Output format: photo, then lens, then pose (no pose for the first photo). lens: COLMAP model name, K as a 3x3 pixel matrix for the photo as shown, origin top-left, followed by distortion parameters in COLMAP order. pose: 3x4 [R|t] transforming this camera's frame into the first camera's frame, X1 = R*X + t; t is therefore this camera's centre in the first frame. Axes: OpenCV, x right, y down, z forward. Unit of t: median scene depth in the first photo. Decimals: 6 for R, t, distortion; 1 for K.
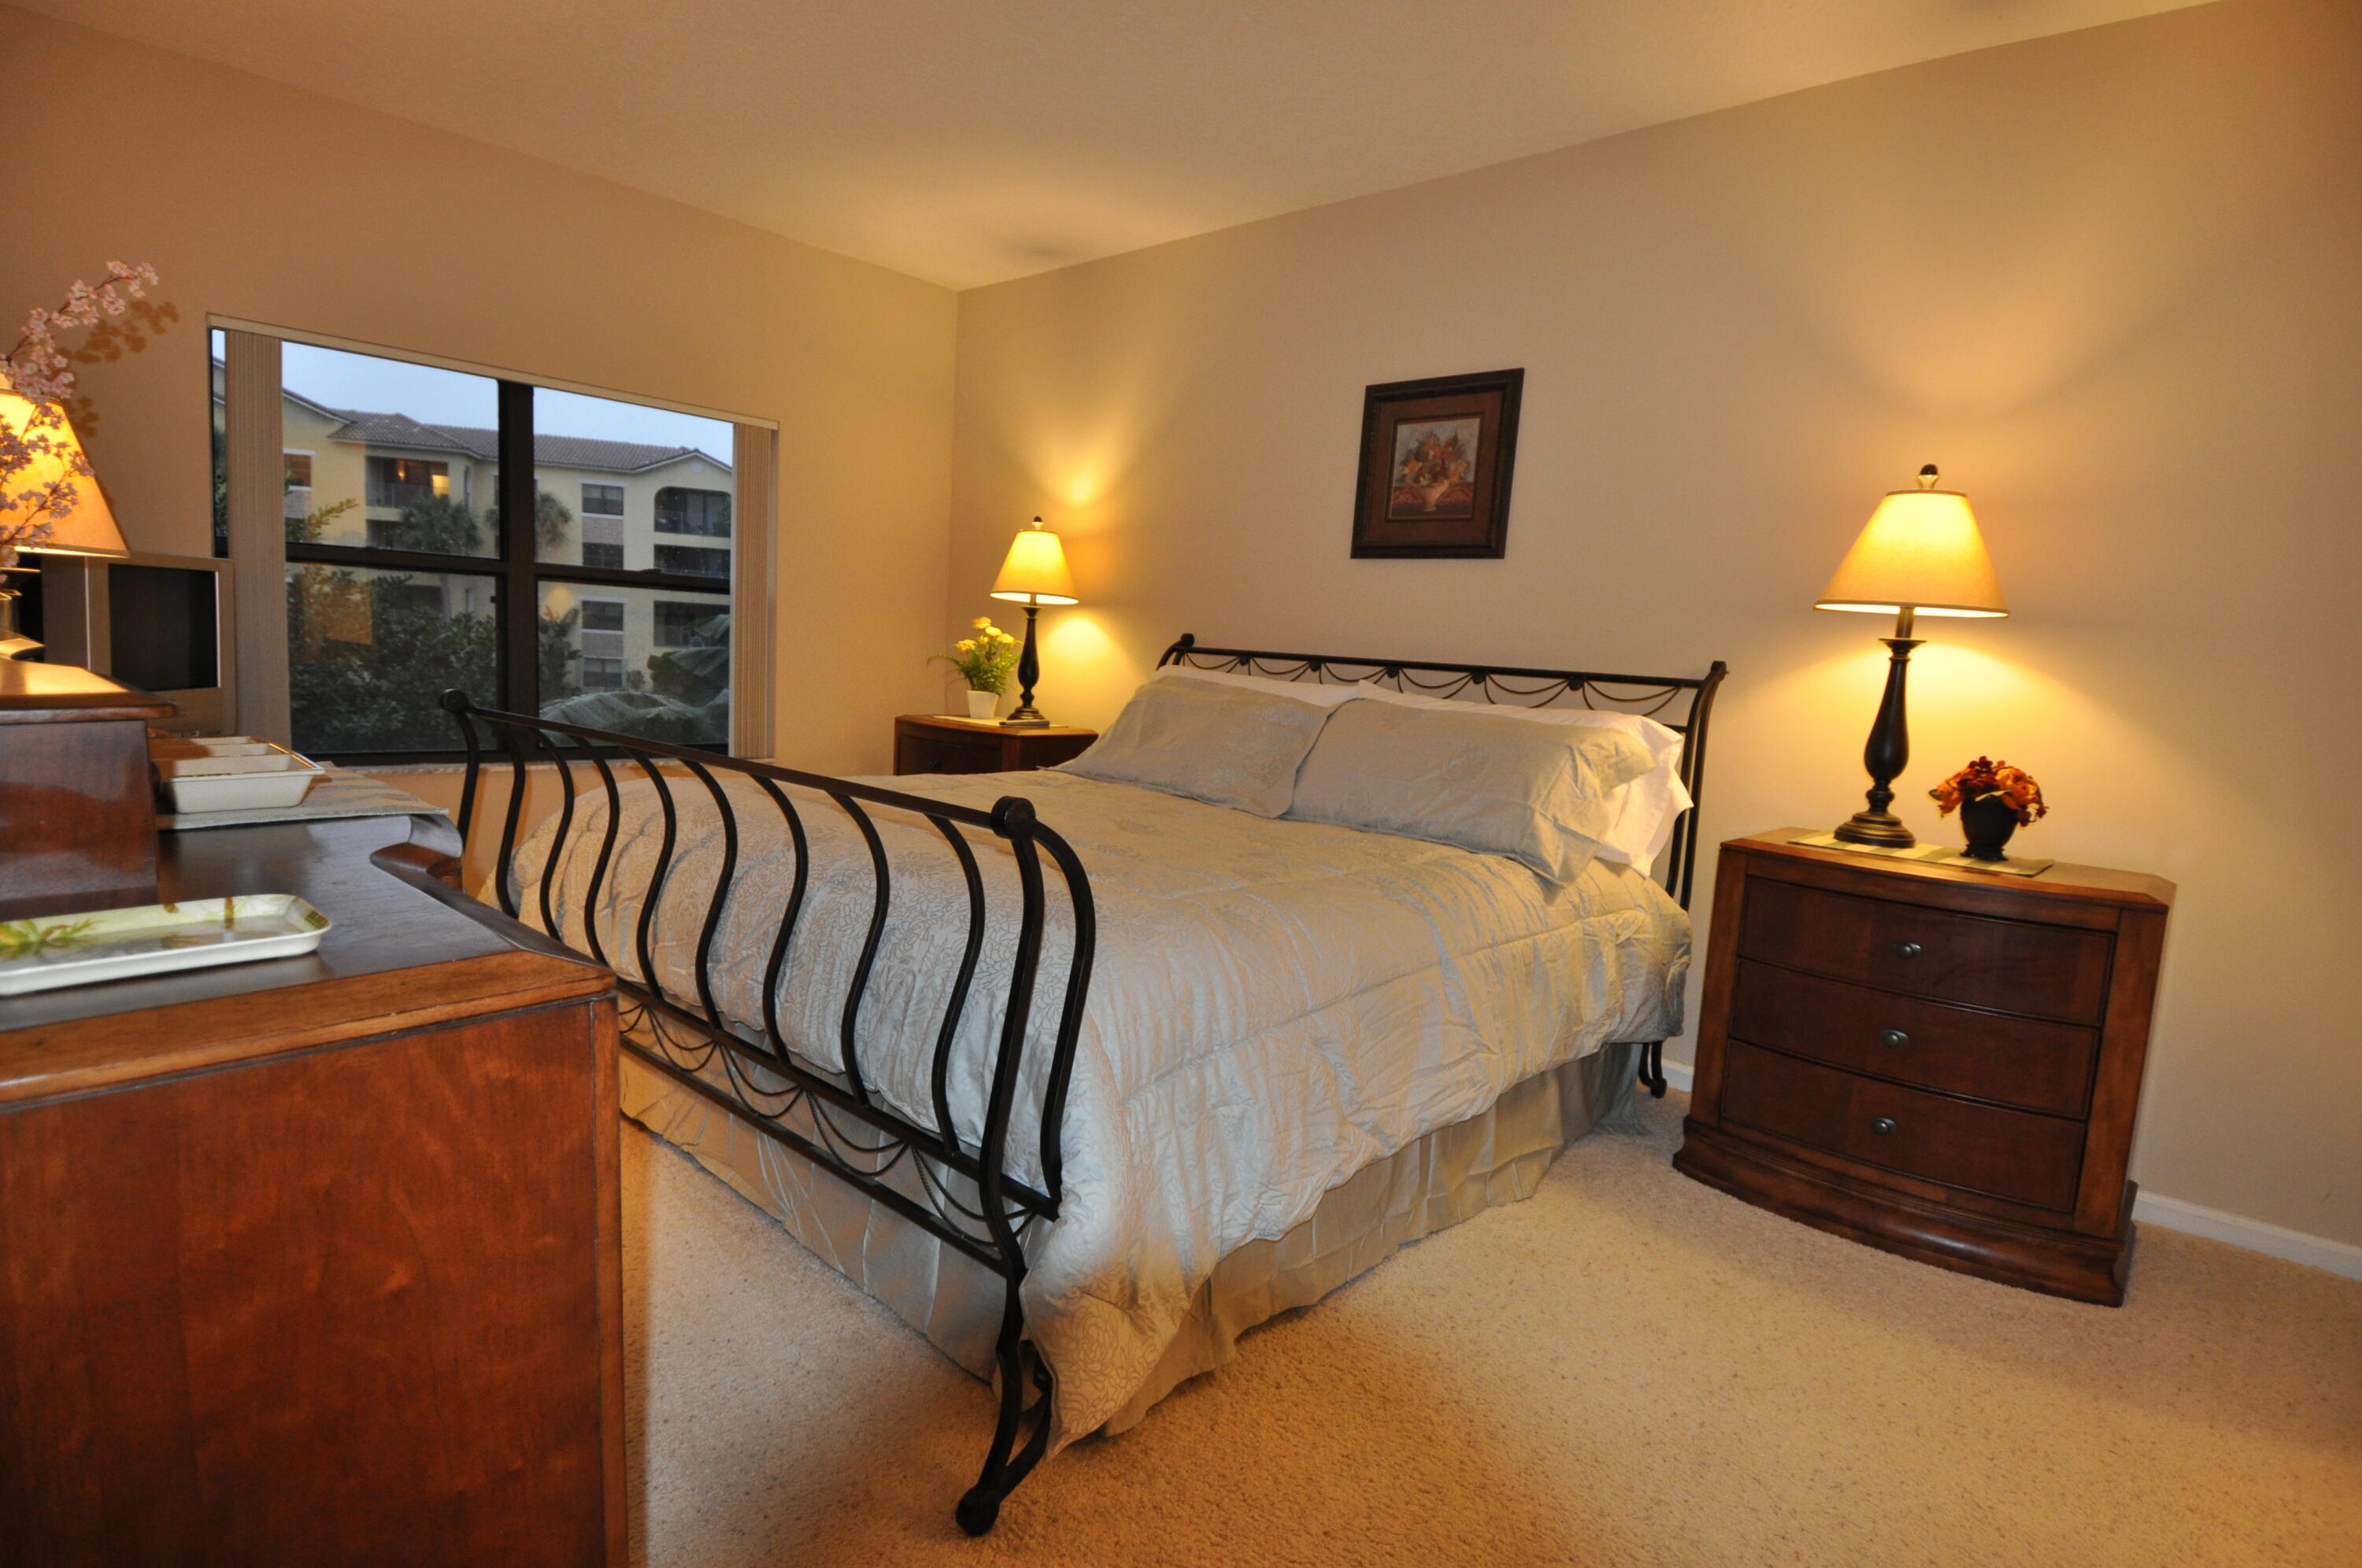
lens RADIAL K [[1225.5, 0, 1184.0], [0, 1225.5, 791.6], [0, 0, 1]] dist [0.055088, -0.061050]
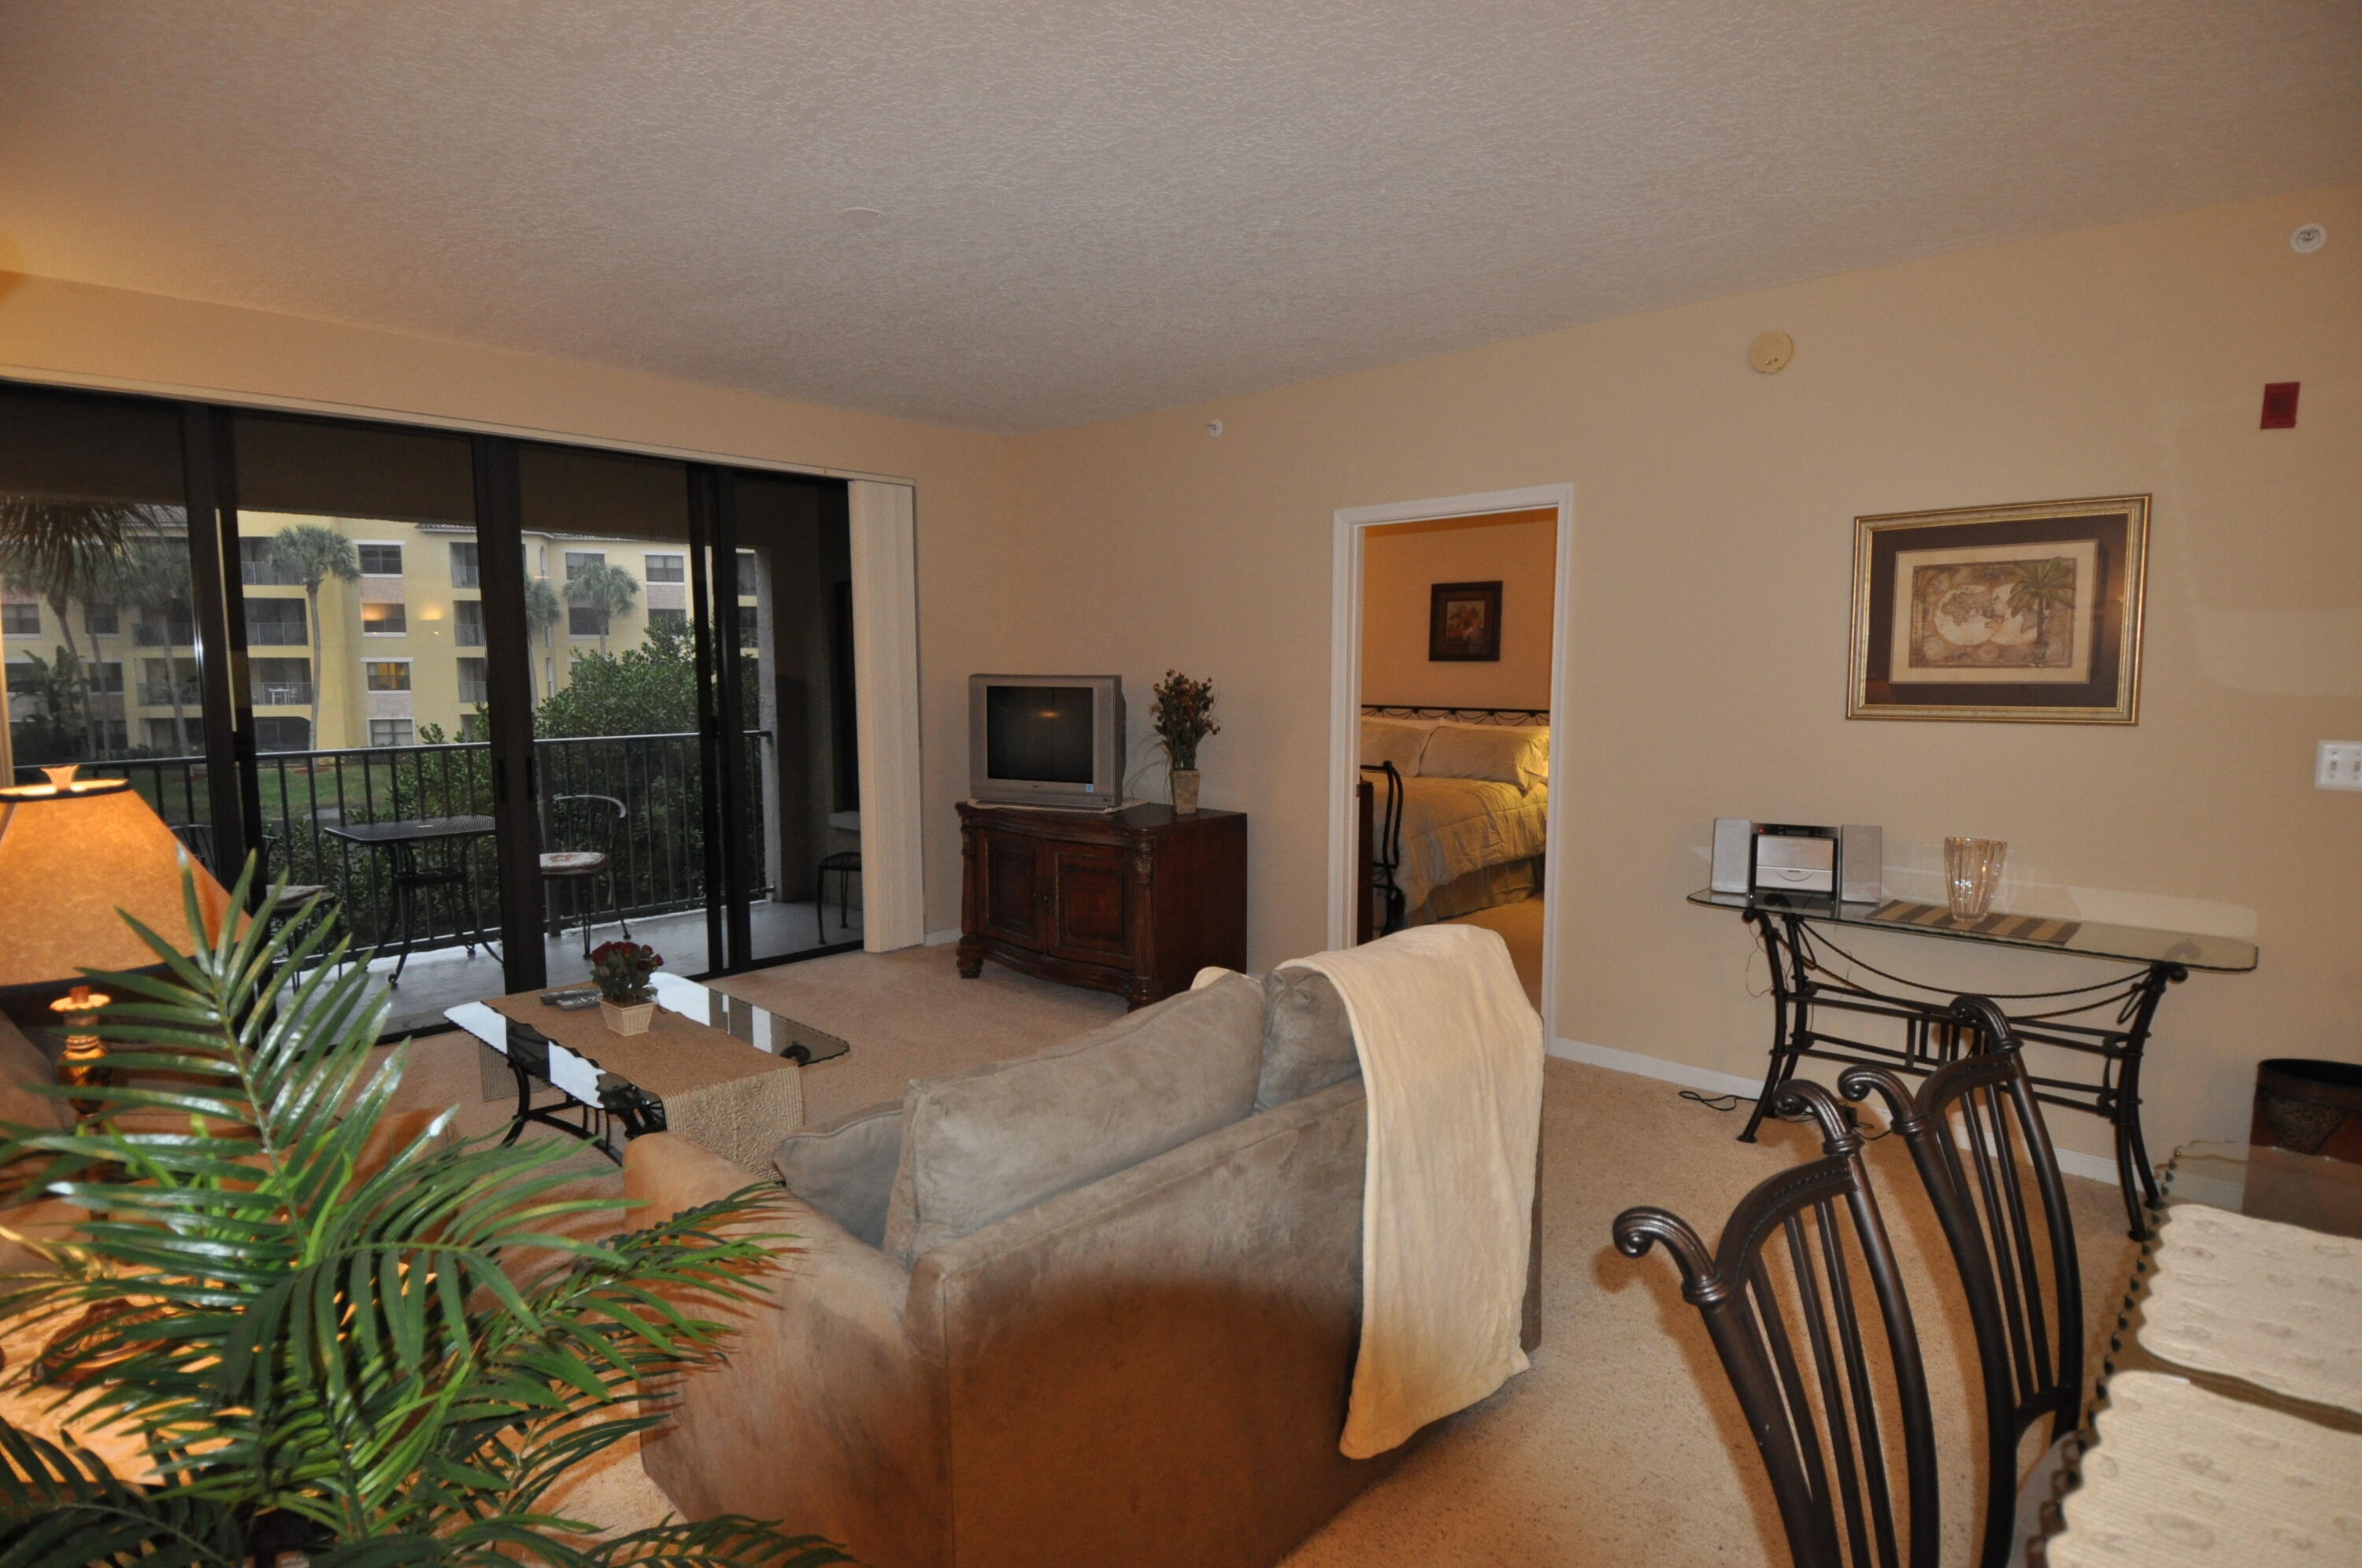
lens RADIAL K [[1225.5, 0, 1184.0], [0, 1225.5, 791.6], [0, 0, 1]] dist [0.055088, -0.061050]
pose [[0.998100, -0.060901, -0.009359, -0.311832], [0.060751, 0.998032, -0.015523, 0.052332], [0.010286, 0.014924, 0.999836, -1.262259]]
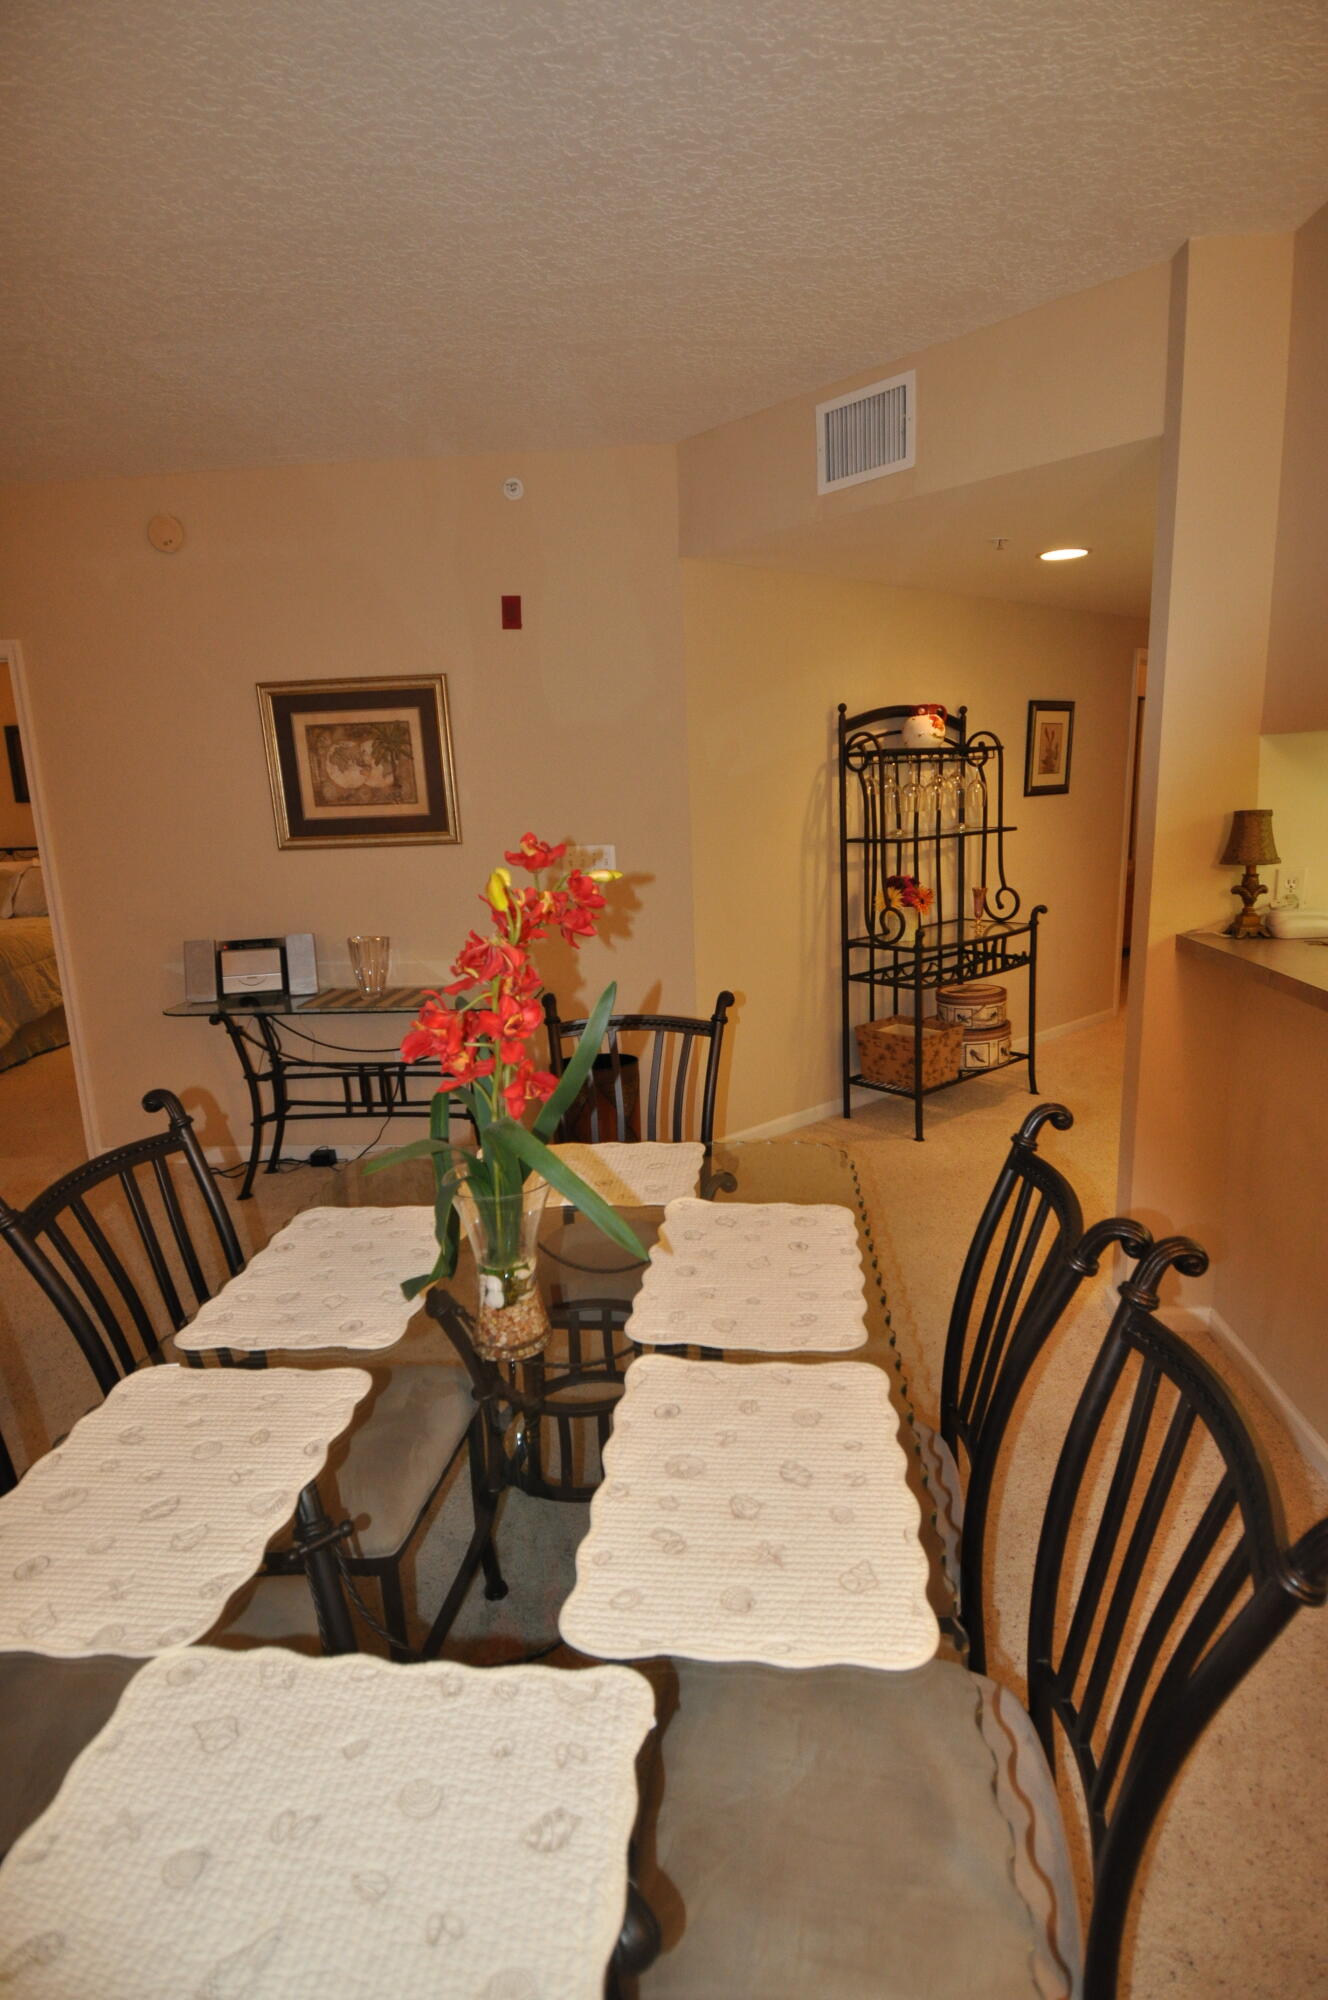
lens RADIAL K [[1034.0, 0, 674.1], [0, 1034.0, 1003.0], [0, 0, 1]] dist [0.059943, -0.072254]
pose [[0.785477, -0.219735, 0.578570, -0.112303], [0.157408, 0.975037, 0.156609, 0.059361], [-0.598539, -0.031941, 0.800456, -1.340389]]
